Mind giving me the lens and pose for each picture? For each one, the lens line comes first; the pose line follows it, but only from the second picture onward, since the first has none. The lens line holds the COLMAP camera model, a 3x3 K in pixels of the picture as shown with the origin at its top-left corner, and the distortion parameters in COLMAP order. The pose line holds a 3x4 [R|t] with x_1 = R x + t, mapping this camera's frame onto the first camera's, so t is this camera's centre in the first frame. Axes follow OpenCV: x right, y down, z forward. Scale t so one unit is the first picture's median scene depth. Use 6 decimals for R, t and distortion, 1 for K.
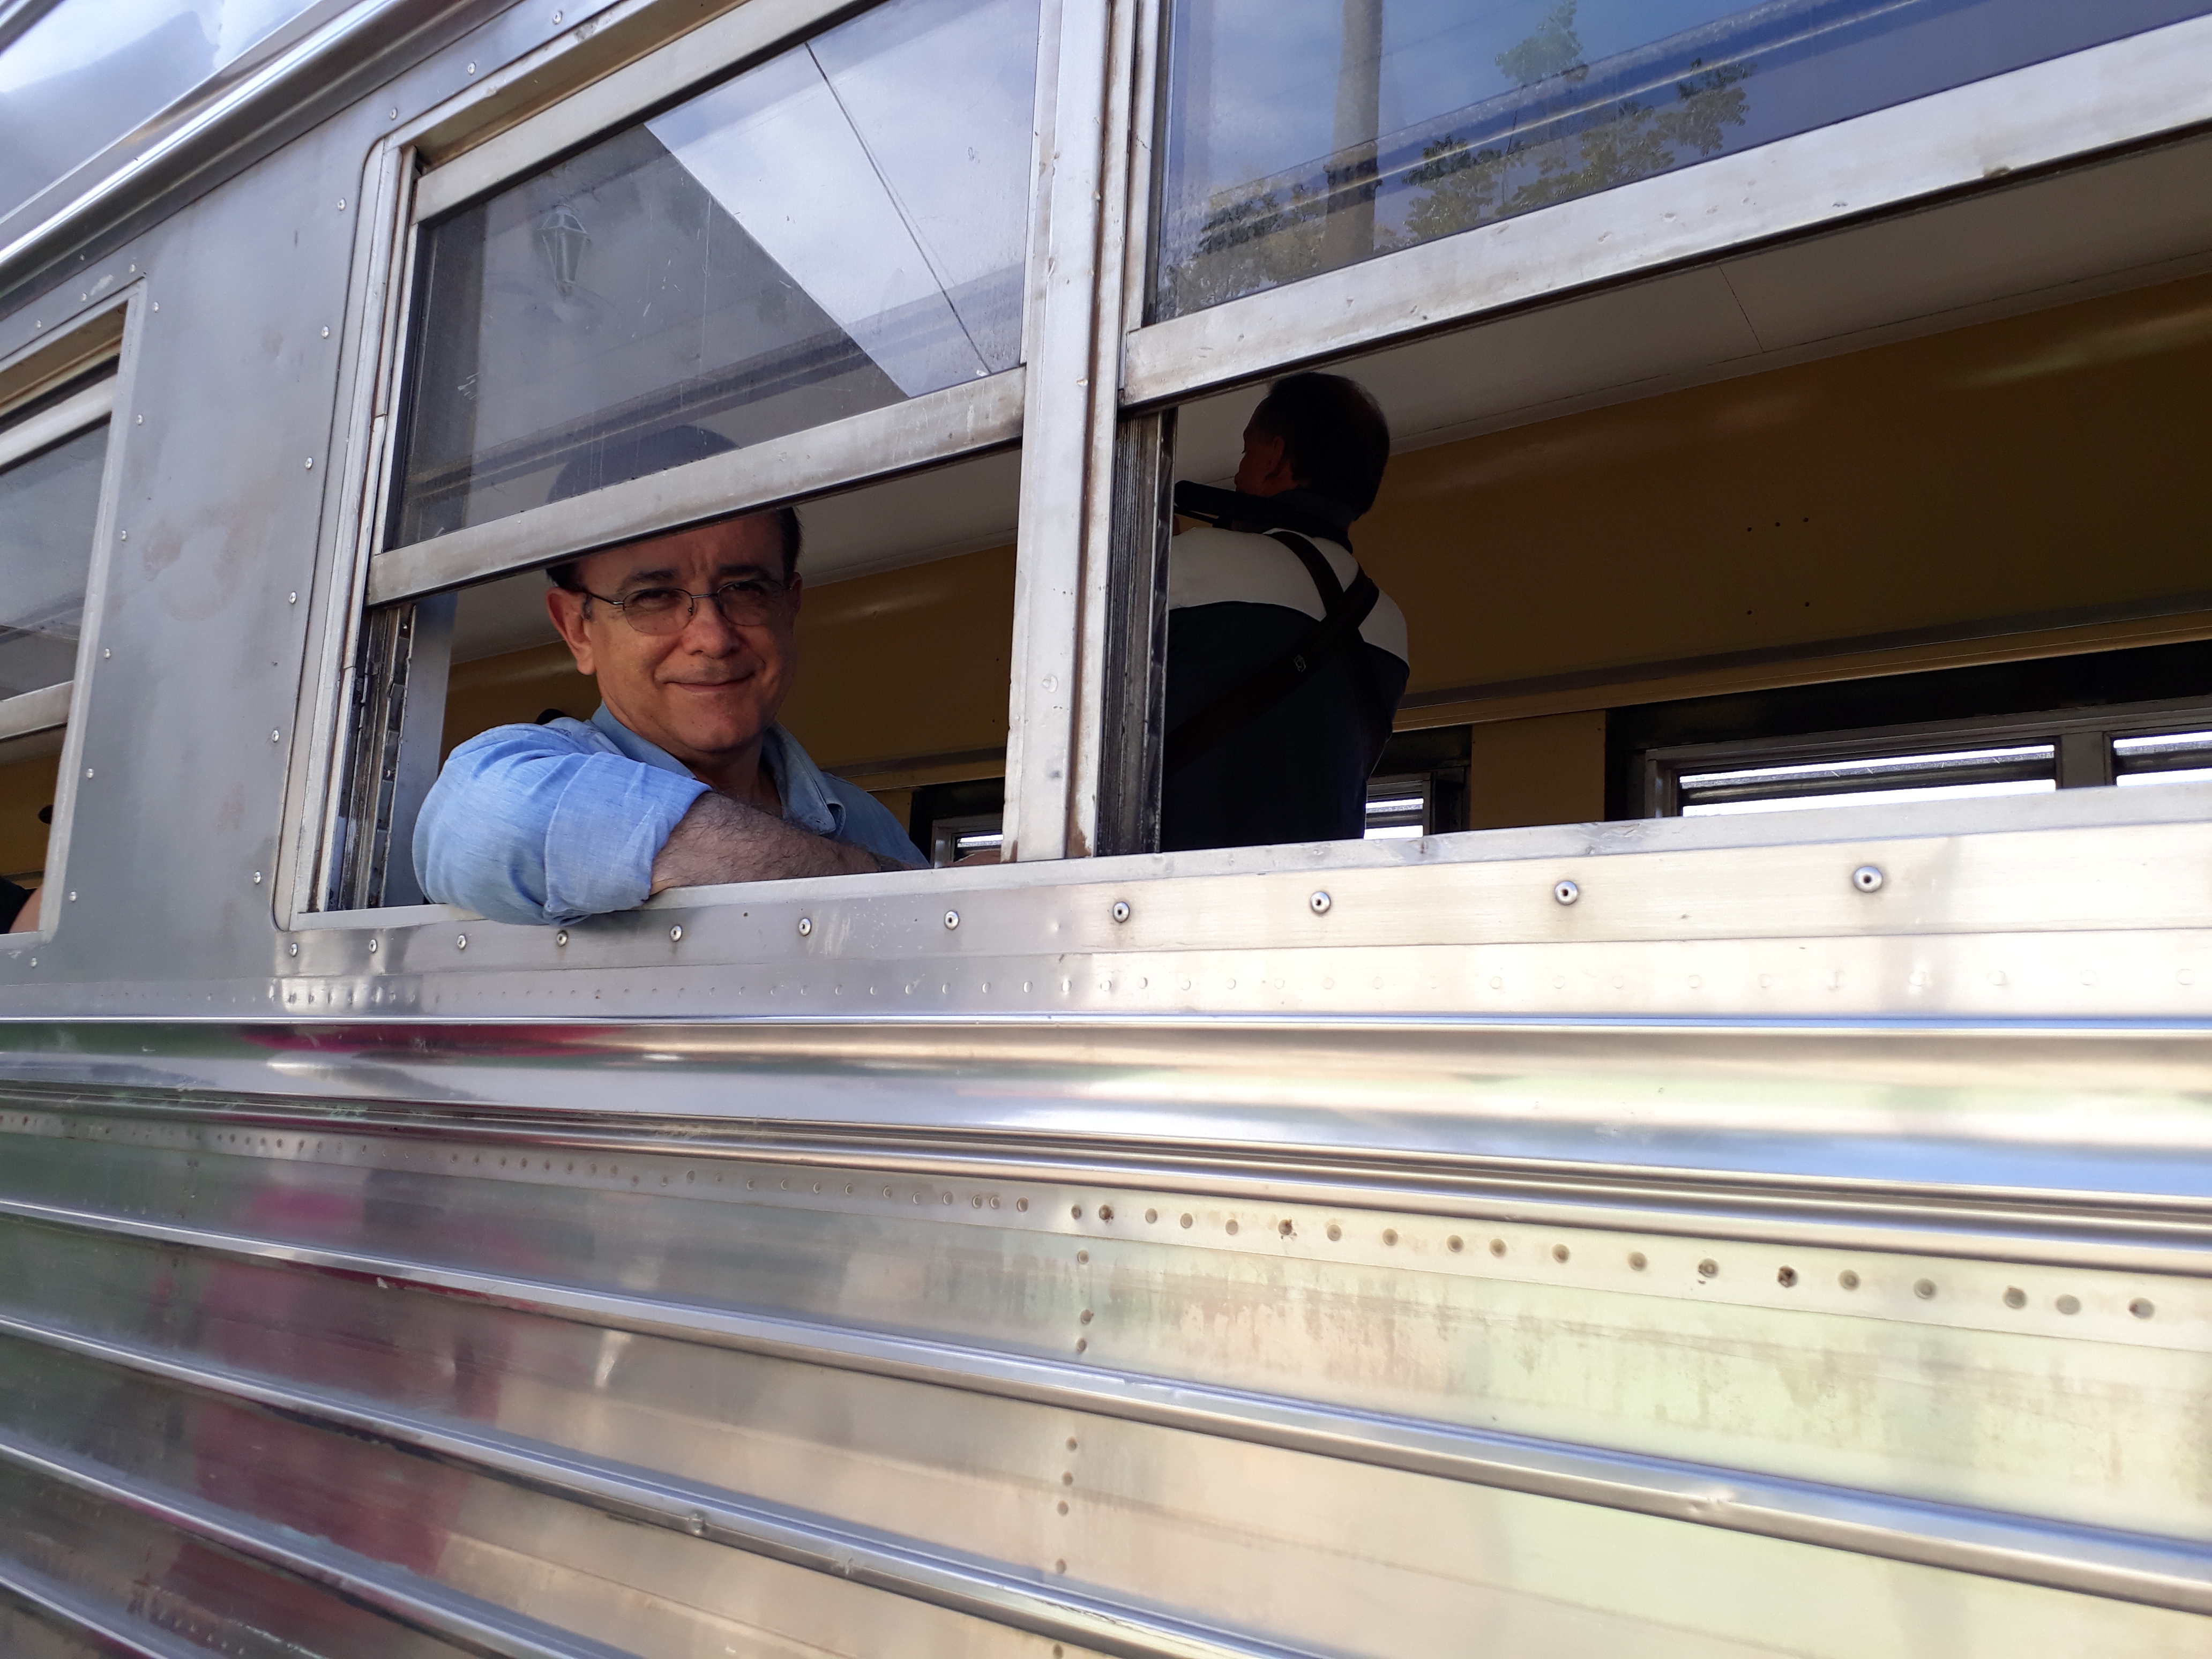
lens RADIAL K [[1777.3, 0, 1106.0], [0, 1777.3, 829.5], [0, 0, 1]] dist [0.100010, -0.181021]
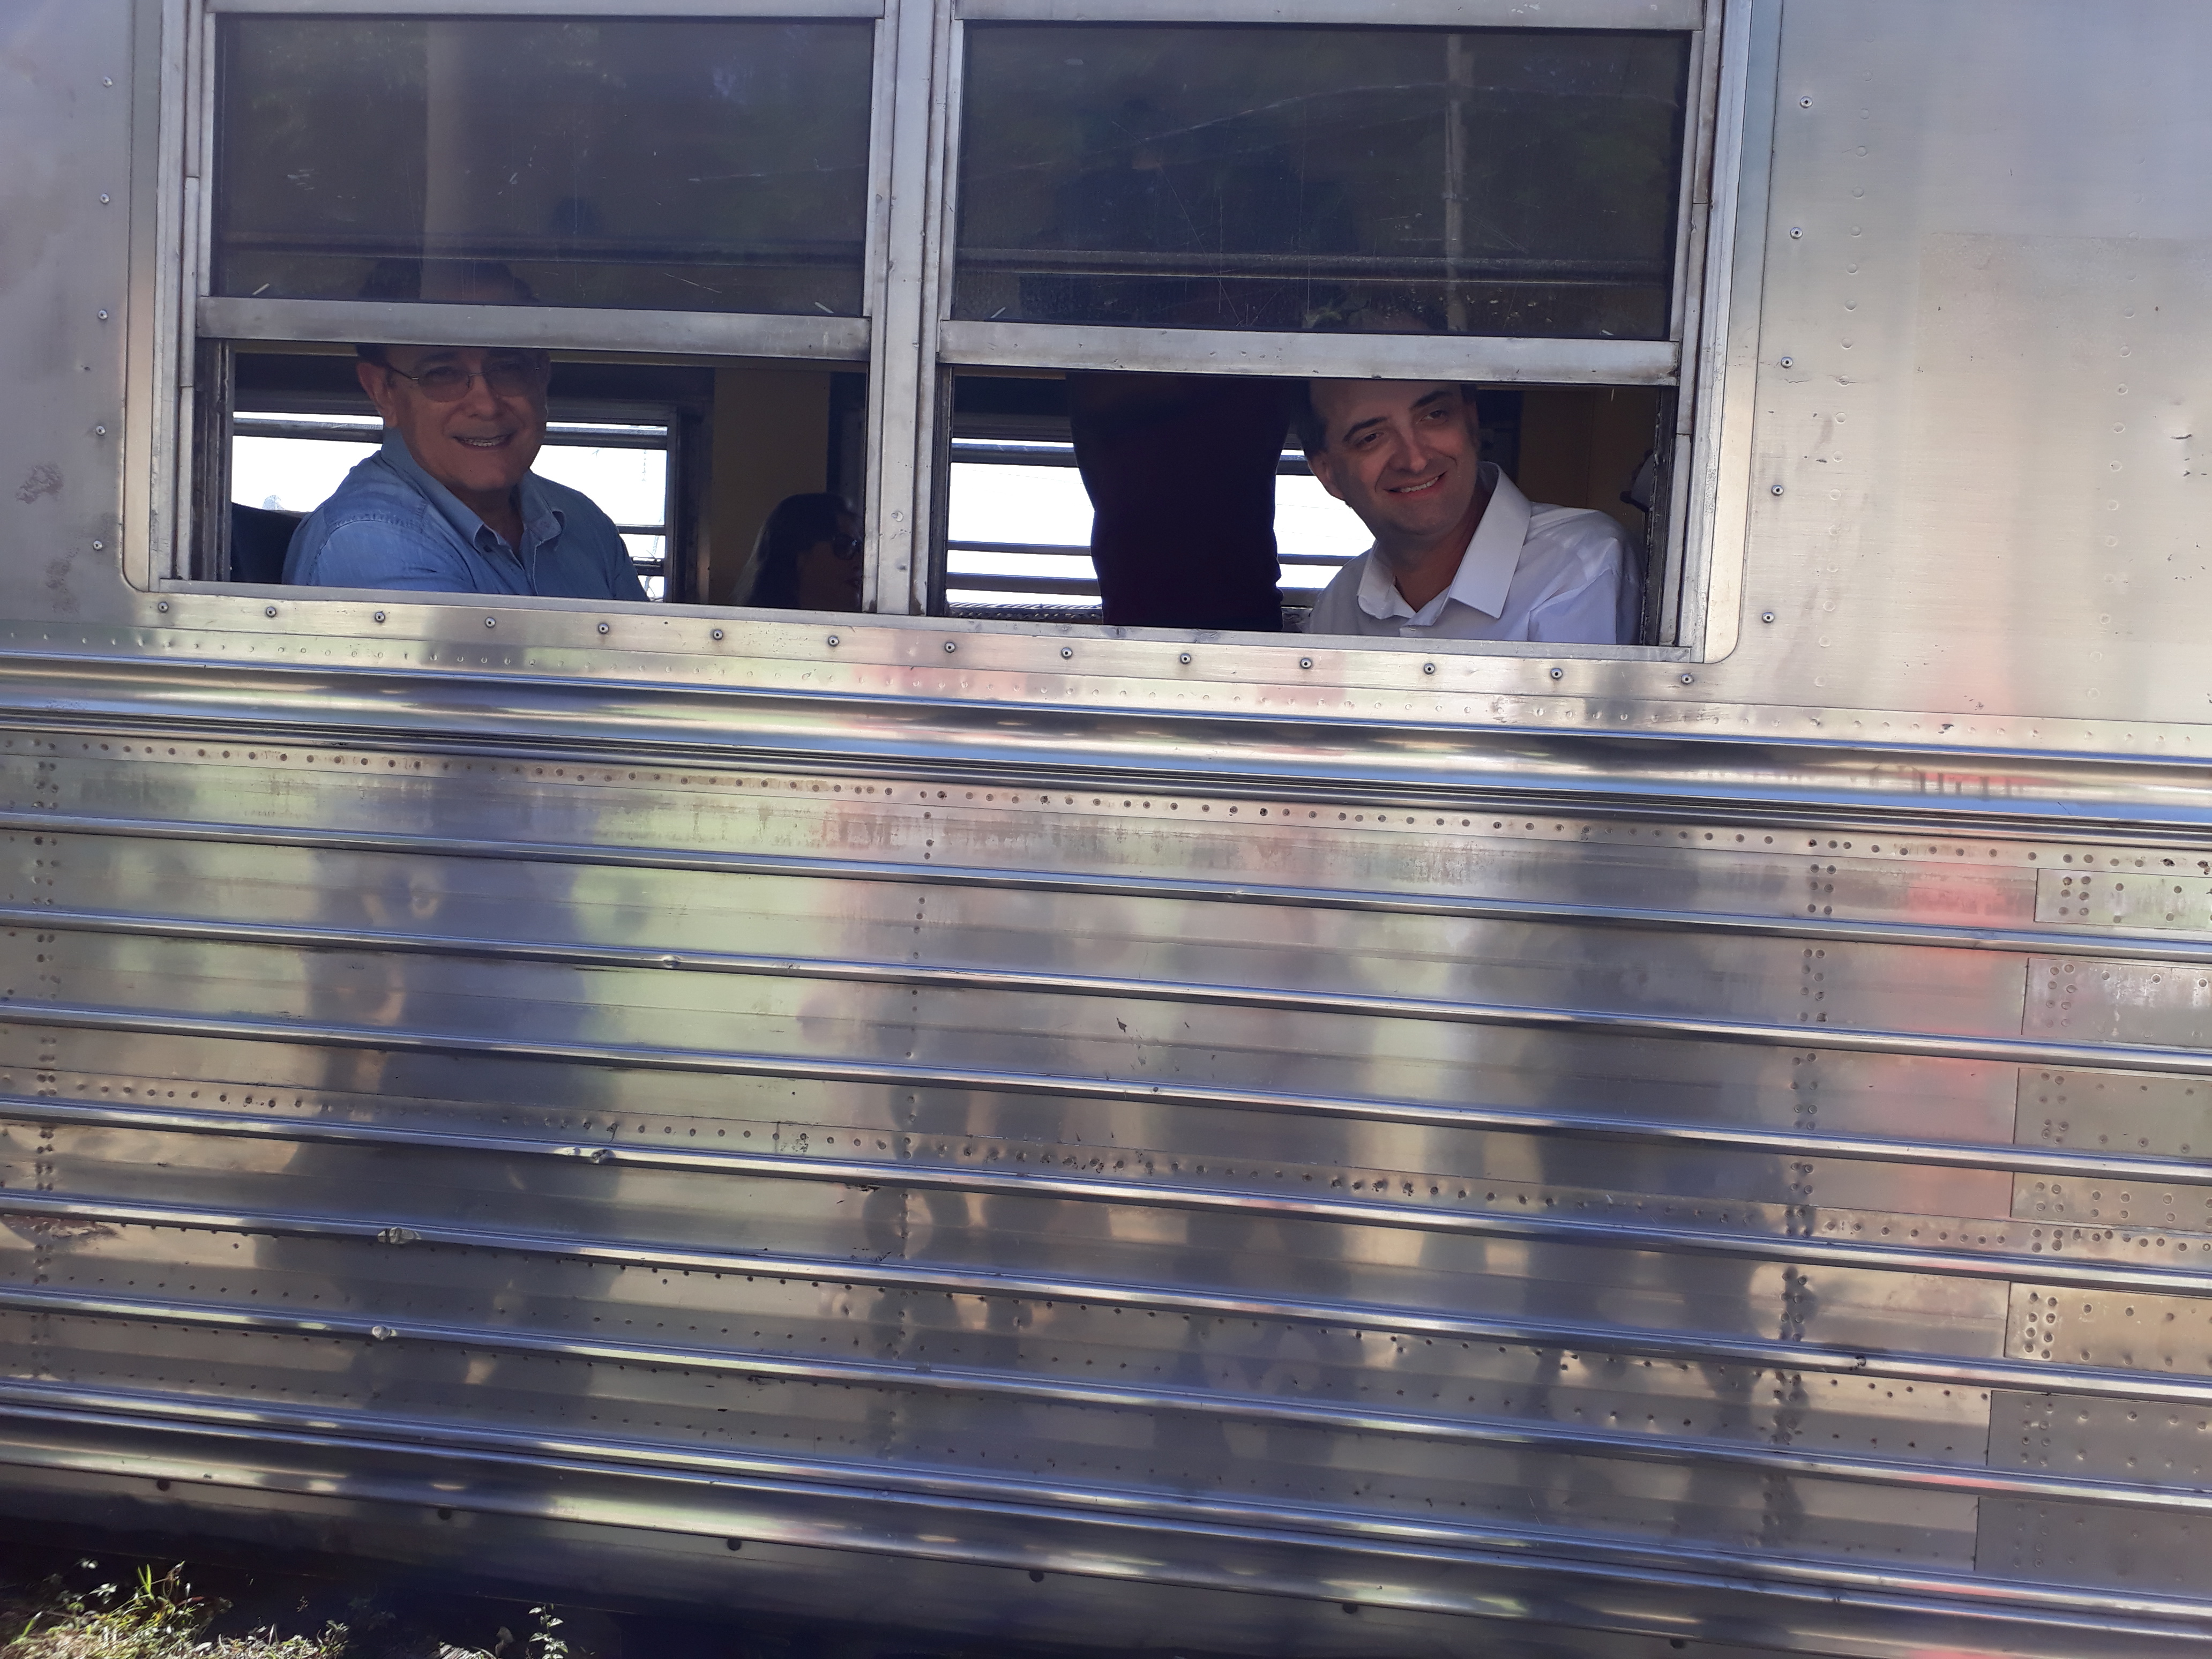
lens RADIAL K [[1773.0, 0, 1093.4], [0, 1773.0, 837.7], [0, 0, 1]] dist [0.091969, -0.253690]
pose [[0.829324, -0.049963, 0.556530, -0.923928], [-0.101858, 0.965788, 0.238491, -0.224721], [-0.549406, -0.254473, 0.795862, -0.683350]]
